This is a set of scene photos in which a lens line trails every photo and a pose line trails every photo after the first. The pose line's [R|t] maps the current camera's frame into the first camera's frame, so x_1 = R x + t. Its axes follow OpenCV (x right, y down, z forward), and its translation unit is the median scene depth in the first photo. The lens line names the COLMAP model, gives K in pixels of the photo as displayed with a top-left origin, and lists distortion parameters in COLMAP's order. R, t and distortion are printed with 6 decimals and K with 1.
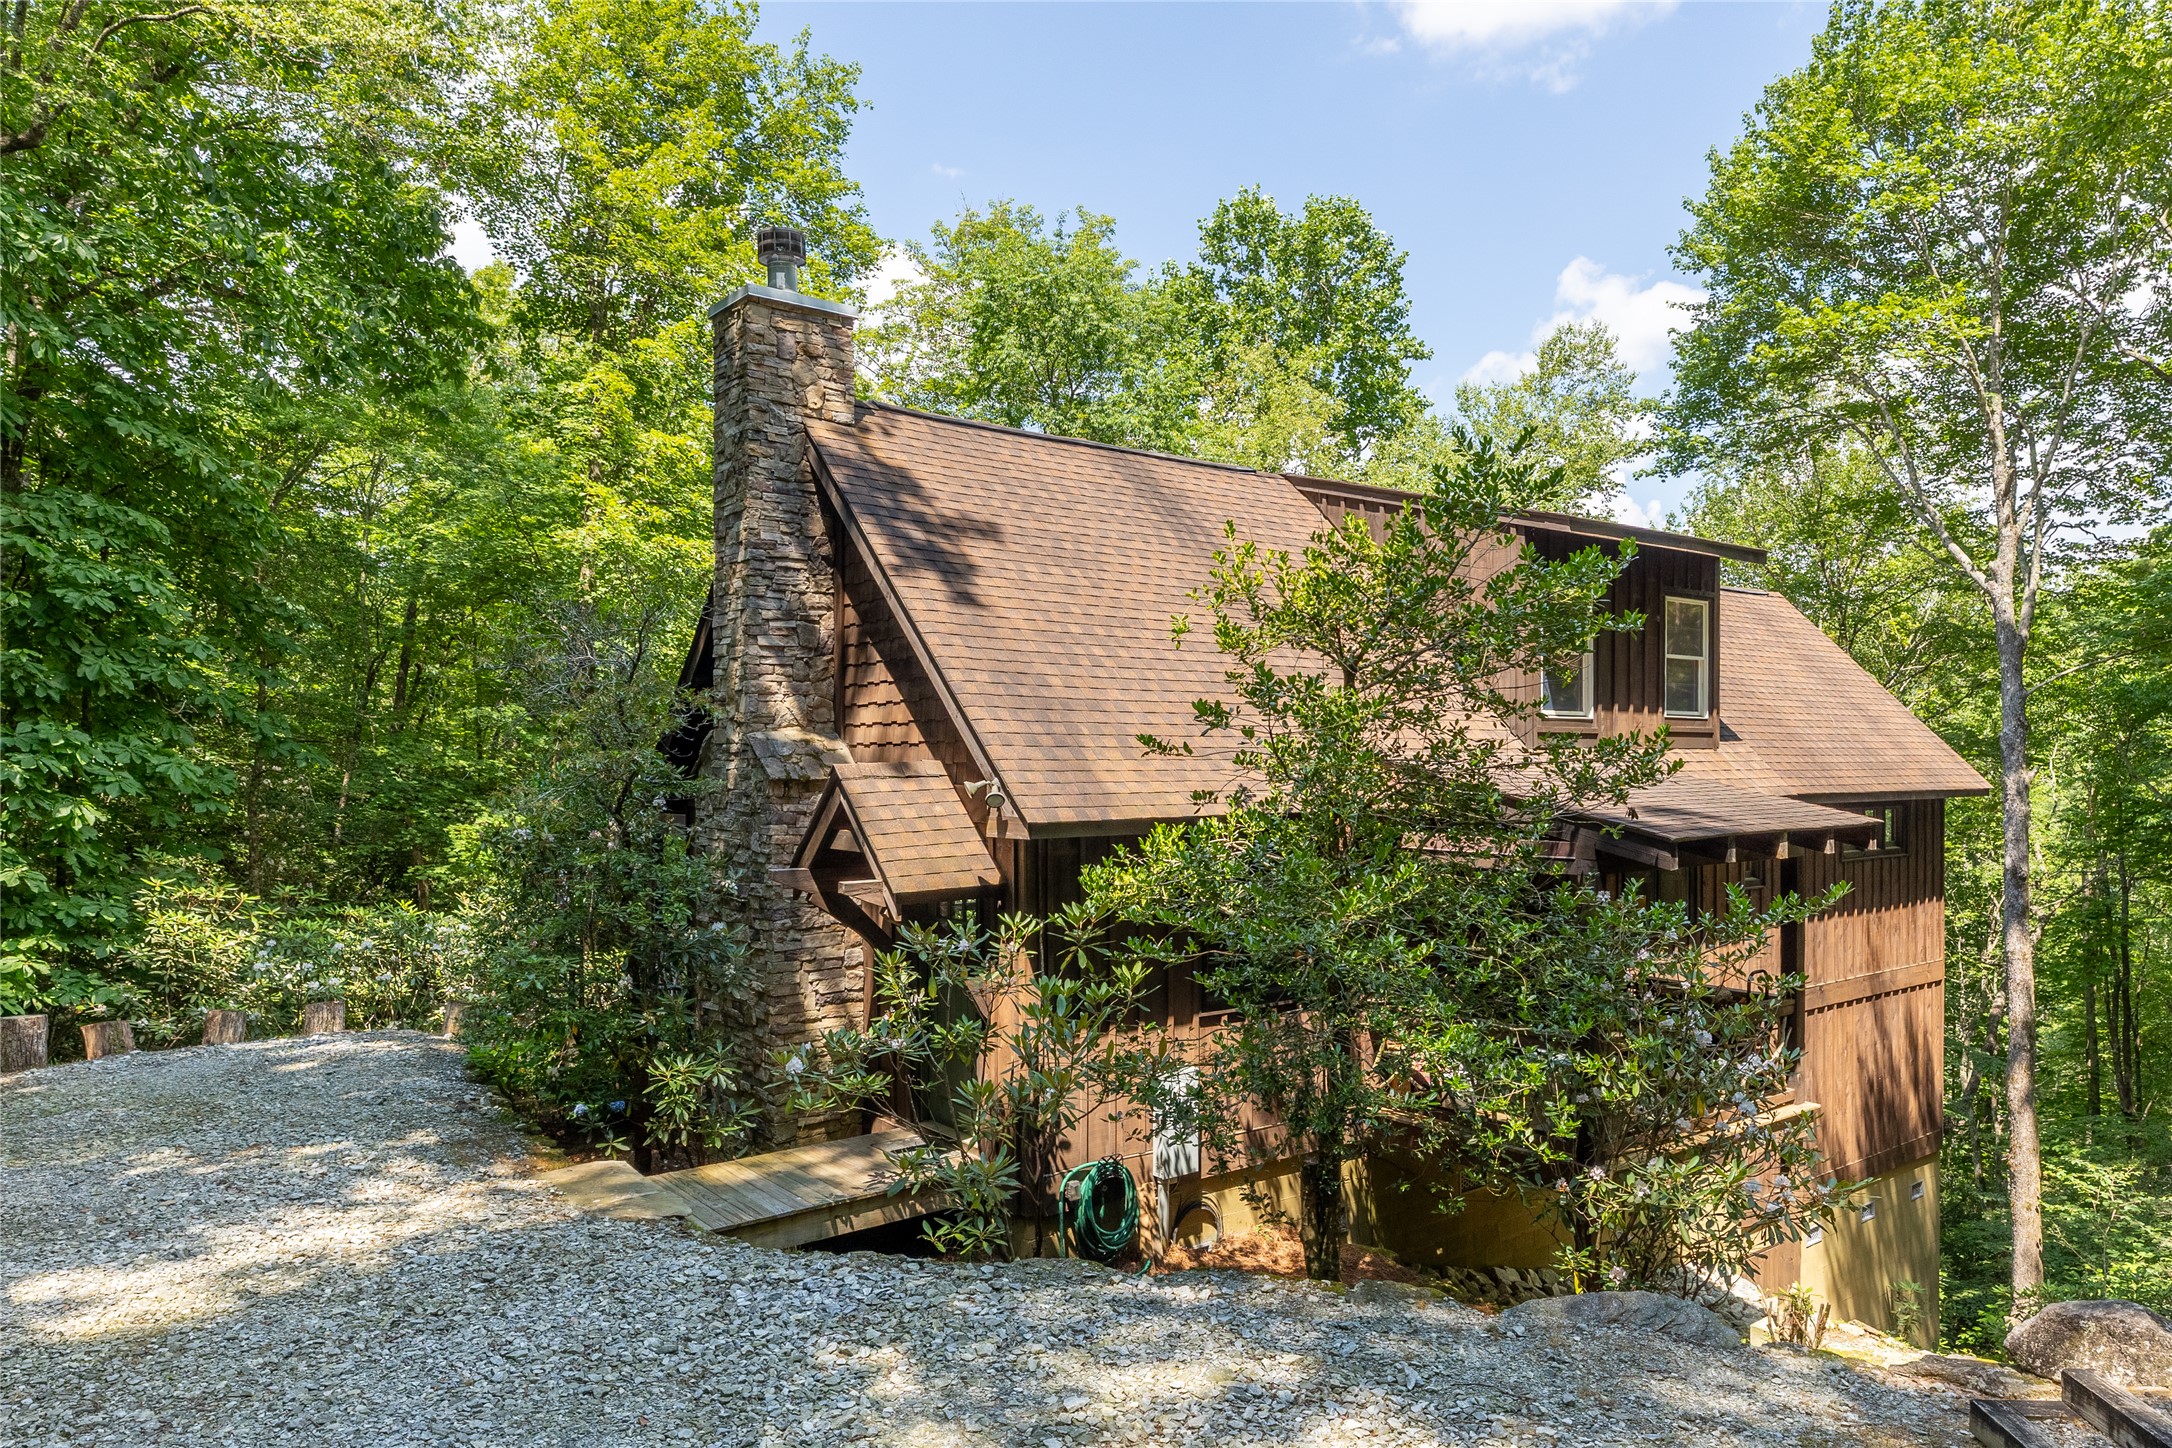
lens RADIAL K [[1316.5, 0, 1086.0], [0, 1316.5, 724.0], [0, 0, 1]] dist [0.006277, -0.000394]
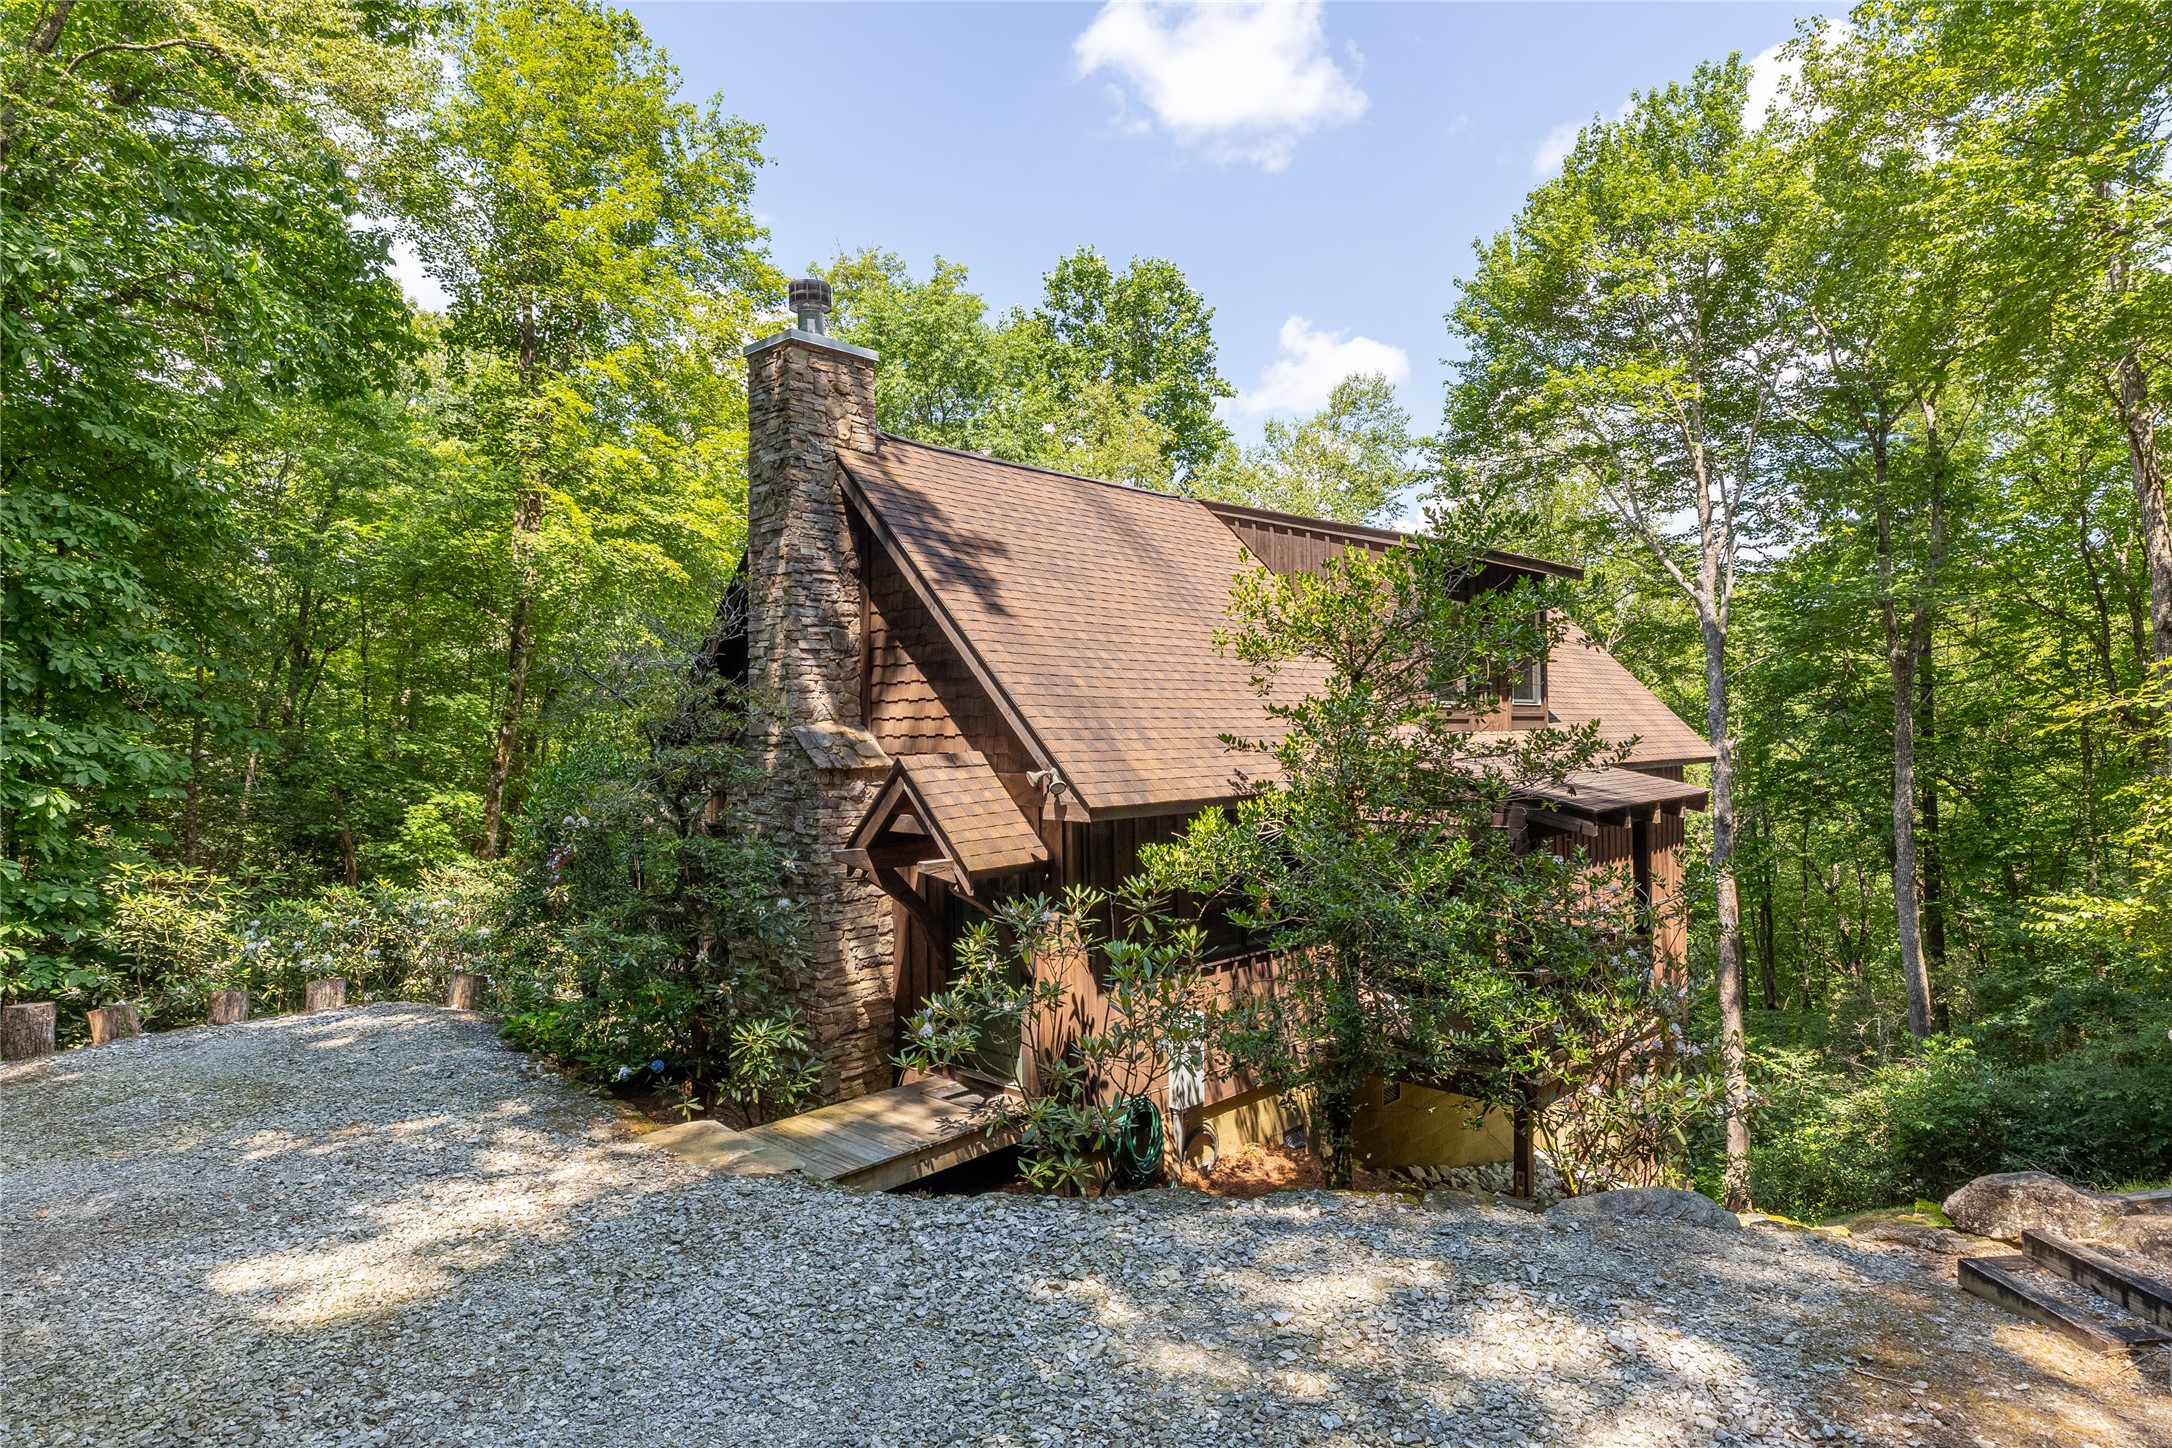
lens RADIAL K [[1139.7, 0, 1085.2], [0, 1139.7, 675.2], [0, 0, 1]] dist [-0.000636, 0.001413]
pose [[0.990506, -0.000929, 0.137464, -0.133207], [0.004082, 0.999735, -0.022654, -0.013192], [-0.137406, 0.023000, 0.990248, 0.004744]]
